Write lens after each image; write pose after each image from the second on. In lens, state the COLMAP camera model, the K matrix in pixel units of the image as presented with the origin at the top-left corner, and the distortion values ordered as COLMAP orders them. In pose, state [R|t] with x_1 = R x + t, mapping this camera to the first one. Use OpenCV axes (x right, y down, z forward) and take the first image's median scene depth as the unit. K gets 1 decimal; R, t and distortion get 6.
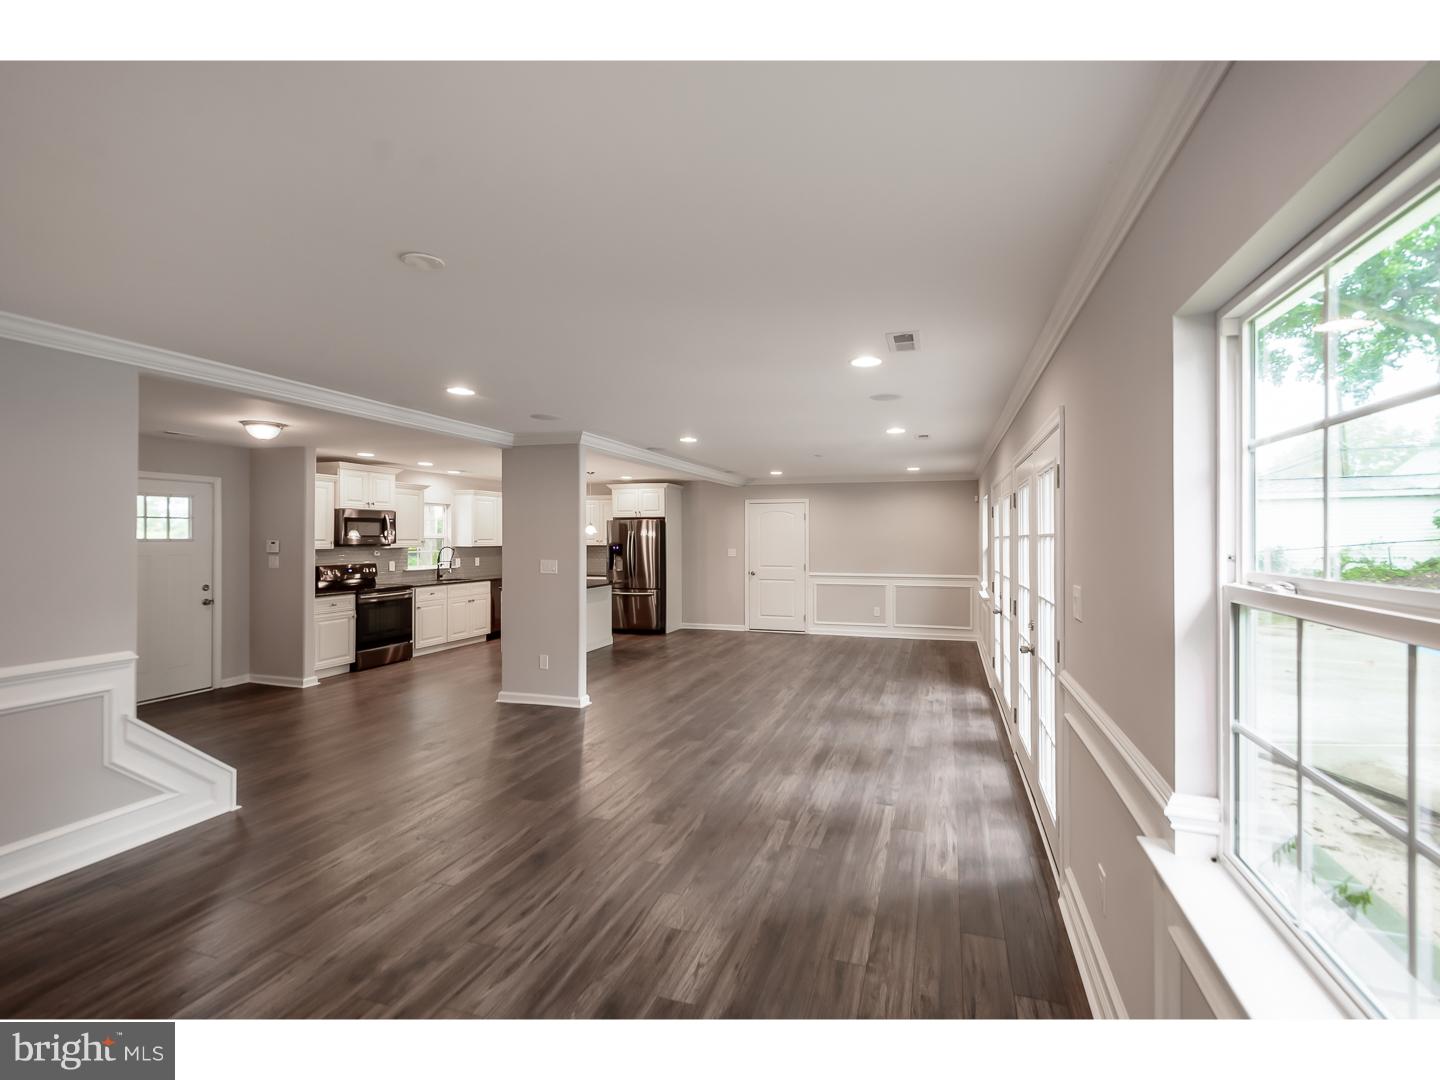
lens RADIAL K [[627.1, 0, 725.2], [0, 627.1, 535.8], [0, 0, 1]] dist [0.000208, -0.001108]
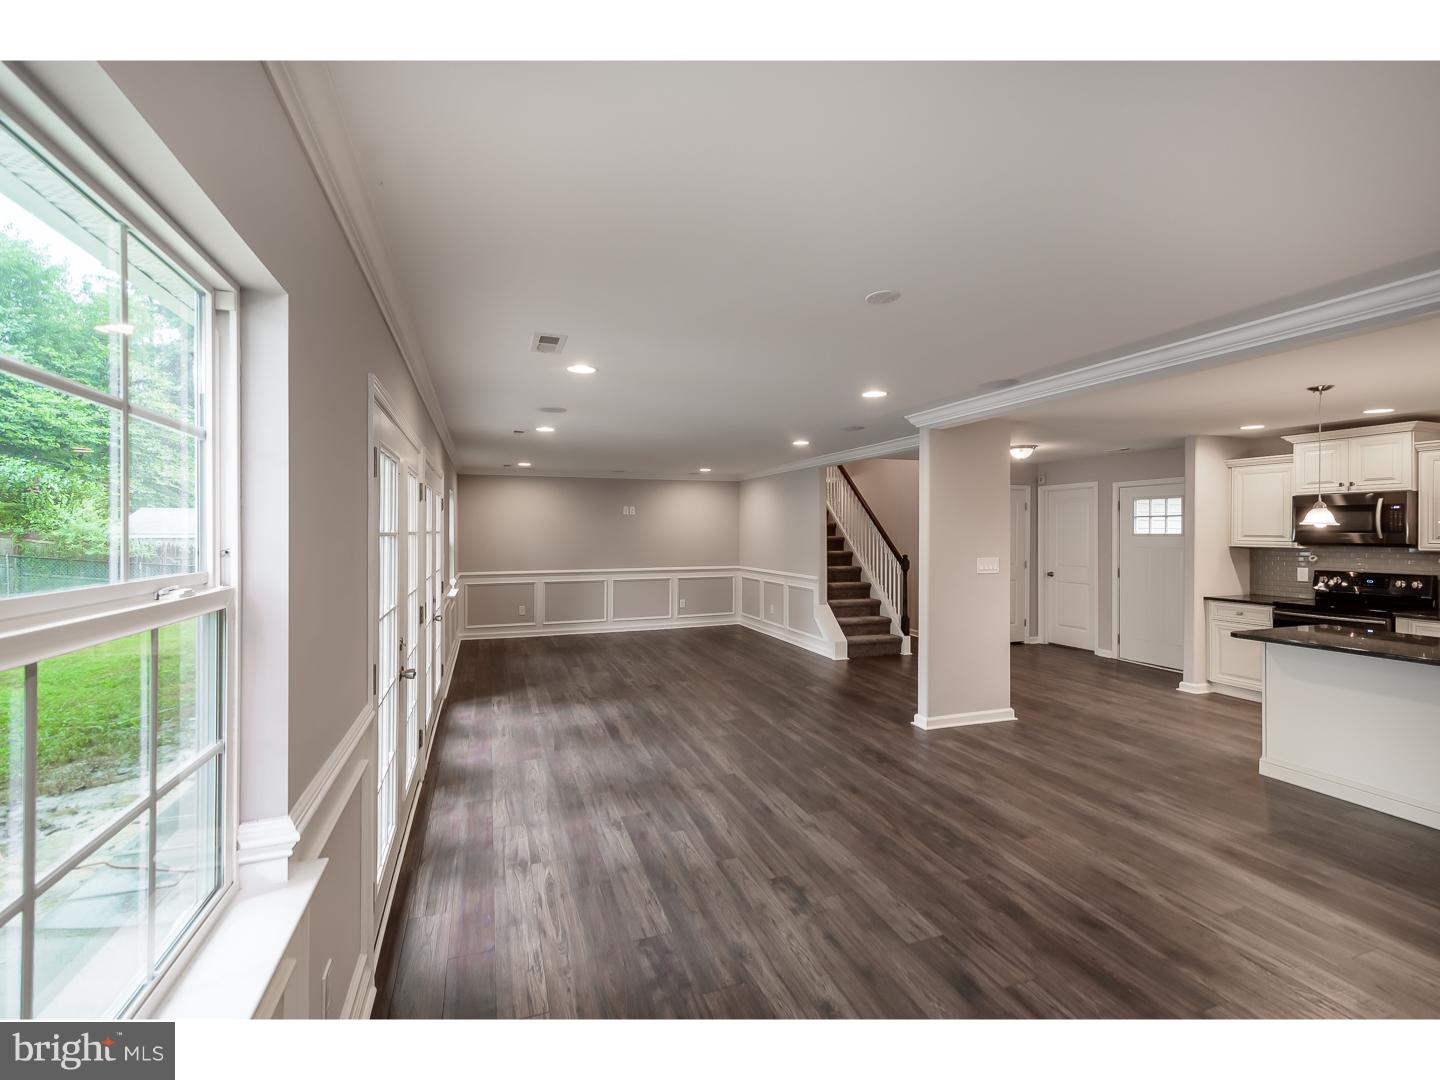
lens RADIAL K [[627.1, 0, 729.0], [0, 627.1, 532.7], [0, 0, 1]] dist [0.000208, -0.001108]
pose [[-0.762491, -0.000748, -0.646998, 0.479731], [-0.000148, 1.000000, -0.000983, 0.003243], [0.646998, -0.000654, -0.762491, 1.330224]]
